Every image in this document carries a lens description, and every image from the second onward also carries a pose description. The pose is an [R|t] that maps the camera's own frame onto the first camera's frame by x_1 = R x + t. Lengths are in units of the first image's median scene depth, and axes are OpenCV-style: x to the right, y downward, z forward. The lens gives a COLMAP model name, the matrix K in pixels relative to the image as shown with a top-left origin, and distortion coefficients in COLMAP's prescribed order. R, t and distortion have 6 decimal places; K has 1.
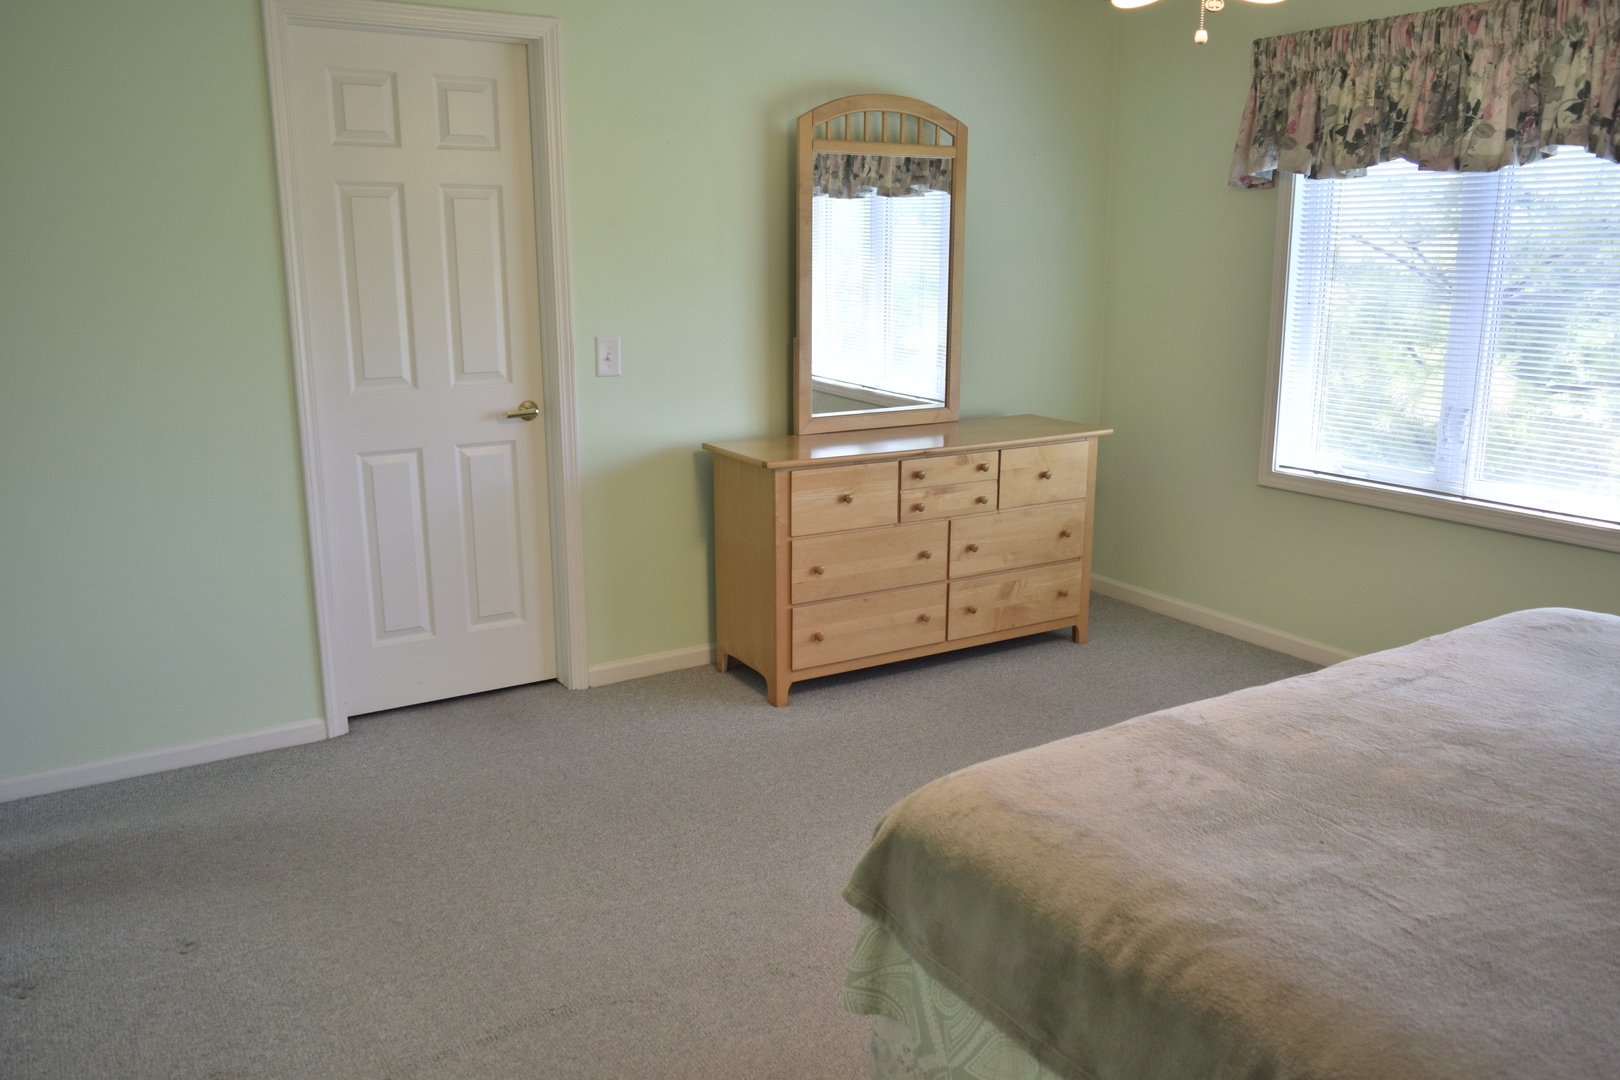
lens RADIAL K [[1254.8, 0, 808.6], [0, 1254.8, 537.4], [0, 0, 1]] dist [-0.020283, 0.011286]
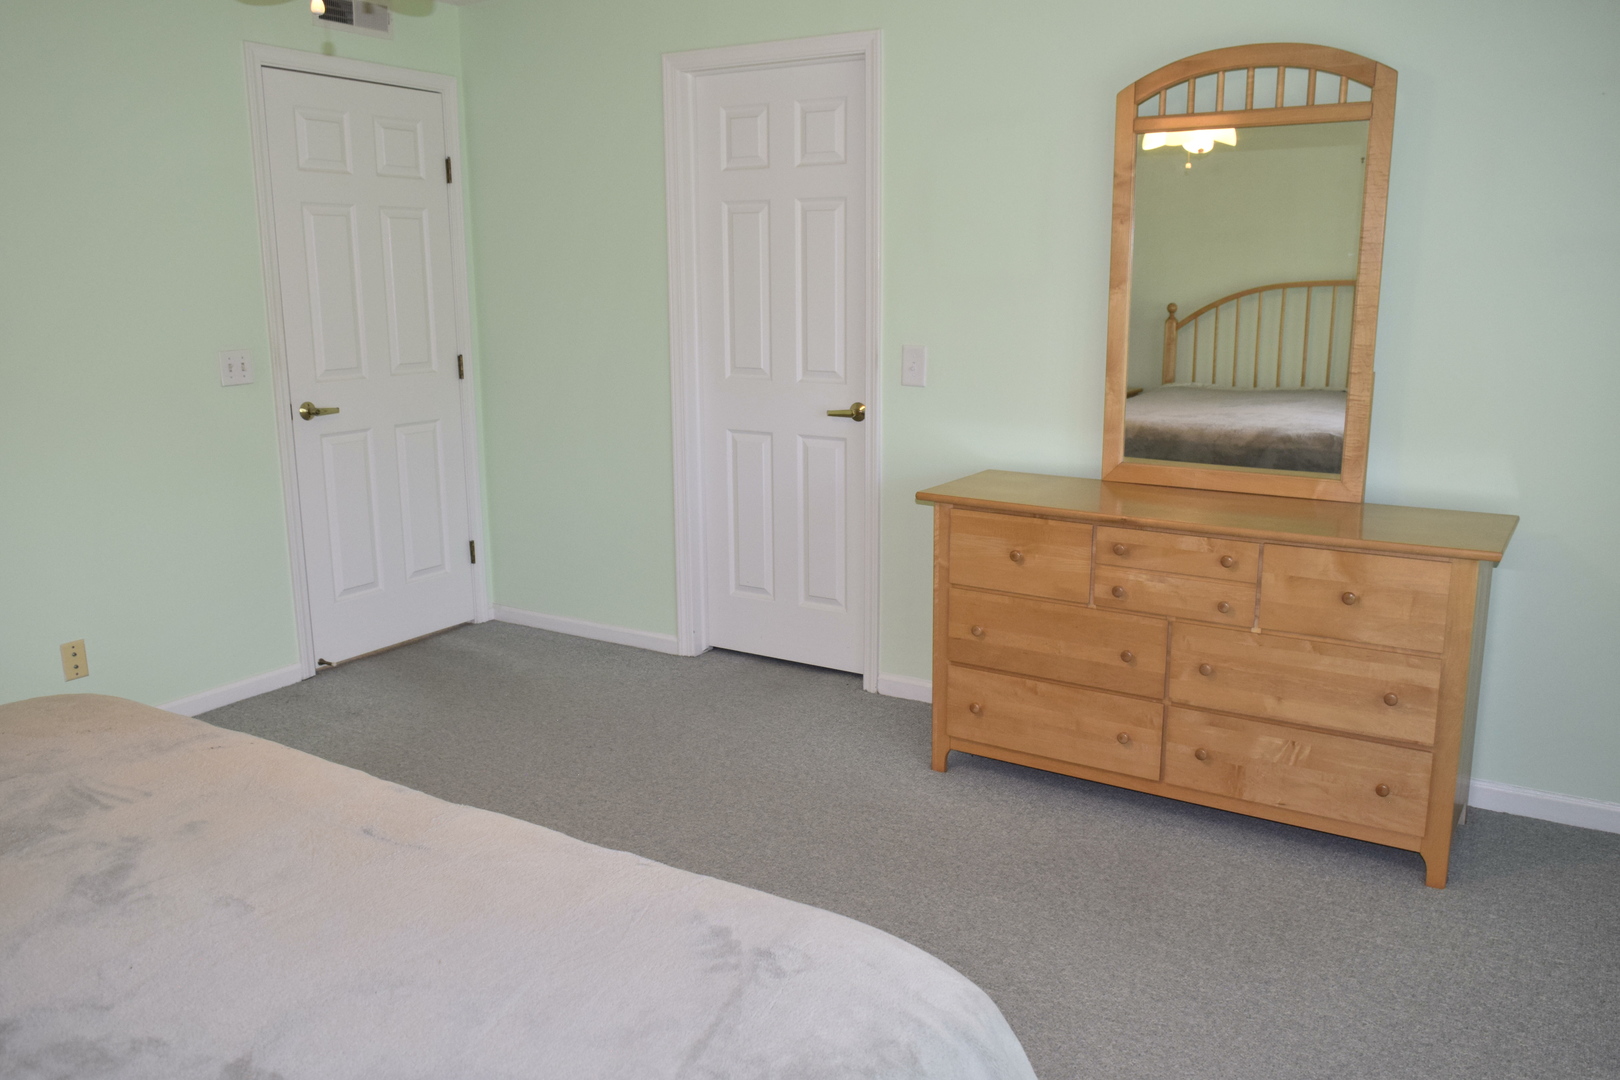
lens RADIAL K [[1254.8, 0, 808.6], [0, 1254.8, 537.4], [0, 0, 1]] dist [-0.020283, 0.011286]
pose [[0.440587, 0.187617, -0.877885, 0.691168], [-0.195844, 0.974450, 0.109965, -0.106177], [0.876087, 0.123479, 0.466074, 0.492272]]
